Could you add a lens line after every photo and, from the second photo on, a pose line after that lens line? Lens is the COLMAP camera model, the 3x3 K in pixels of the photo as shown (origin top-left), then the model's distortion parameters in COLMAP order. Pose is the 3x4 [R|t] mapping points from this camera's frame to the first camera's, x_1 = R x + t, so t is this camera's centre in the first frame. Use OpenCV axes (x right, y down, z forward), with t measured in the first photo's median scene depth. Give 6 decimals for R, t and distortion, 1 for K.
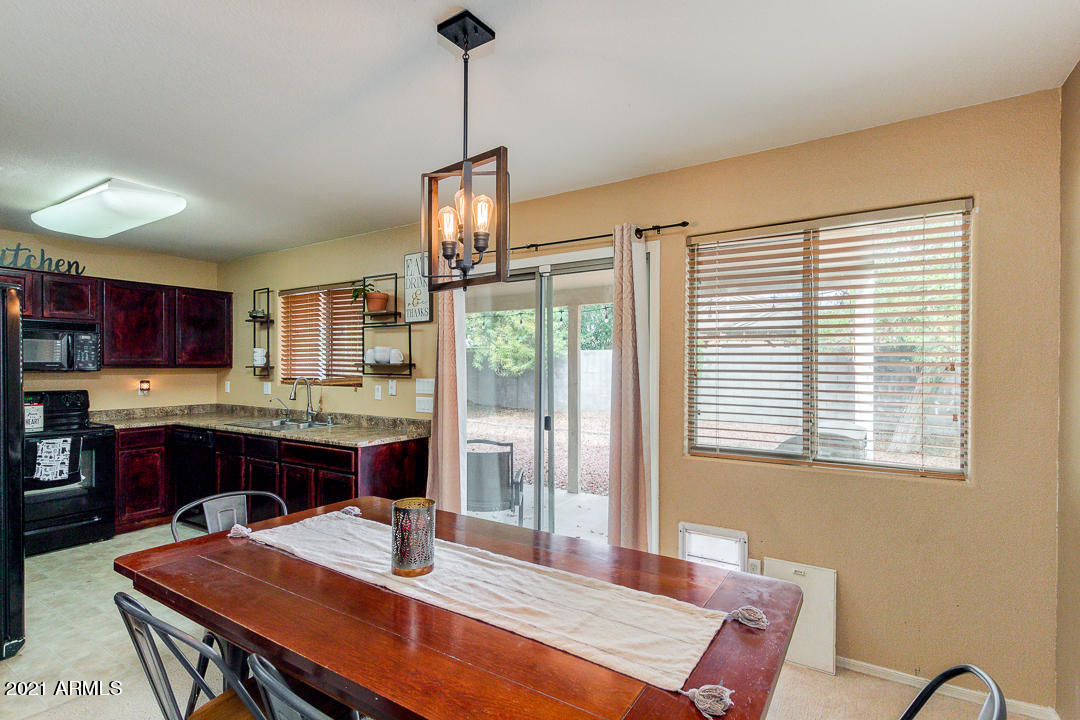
lens RADIAL K [[524.2, 0, 545.3], [0, 524.2, 366.7], [0, 0, 1]] dist [0.005757, -0.003329]
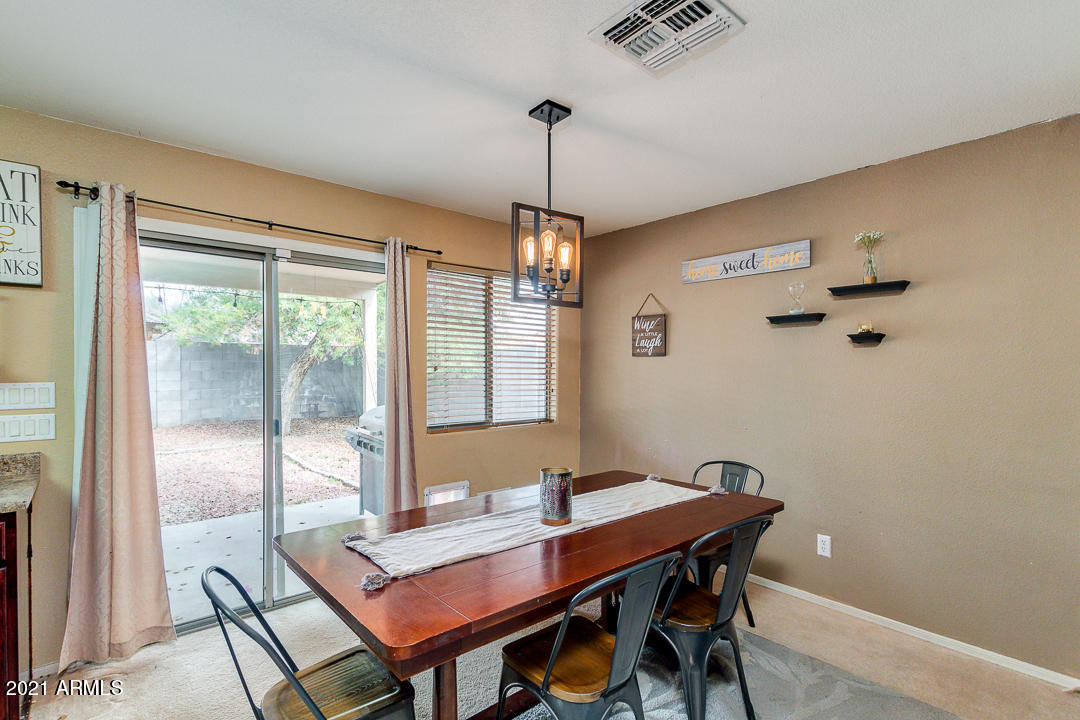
lens RADIAL K [[524.2, 0, 542.6], [0, 524.2, 367.5], [0, 0, 1]] dist [0.005757, -0.003329]
pose [[0.277573, -0.003915, 0.960697, -1.250205], [-0.005705, 0.999967, 0.005723, -0.000668], [-0.960688, -0.007070, 0.277541, 0.560273]]
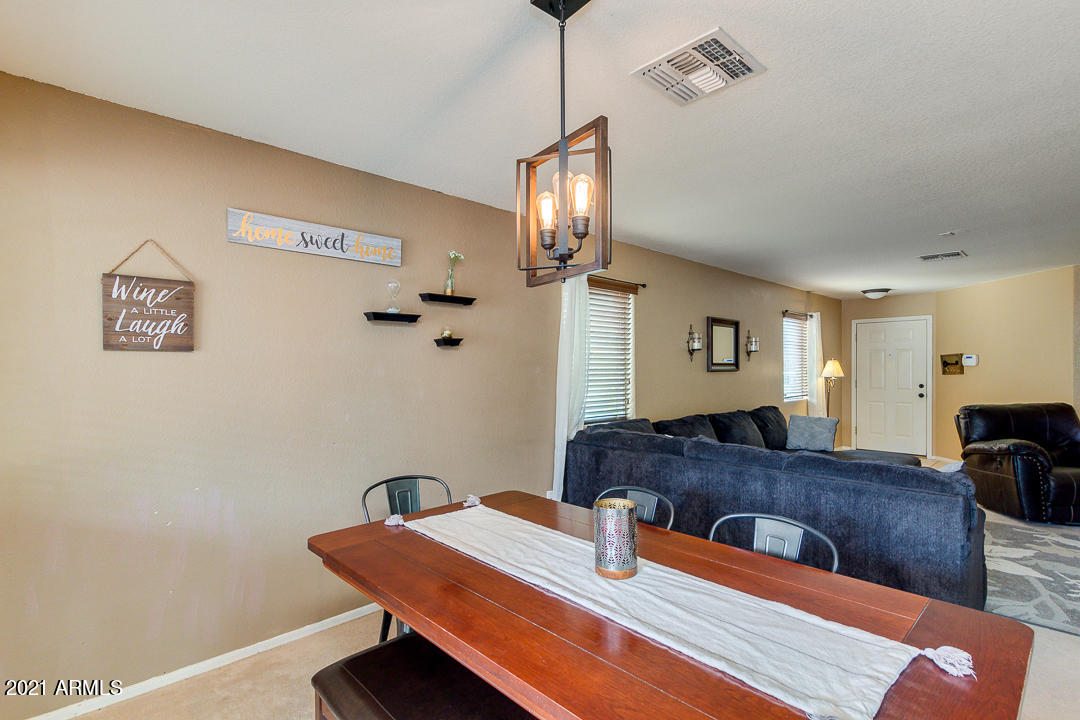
lens RADIAL K [[524.2, 0, 541.9], [0, 524.2, 368.5], [0, 0, 1]] dist [0.005757, -0.003329]
pose [[-0.974301, -0.002309, 0.225239, -0.284388], [-0.001513, 0.999992, 0.003707, -0.000471], [-0.225245, 0.003271, -0.974297, 1.653896]]
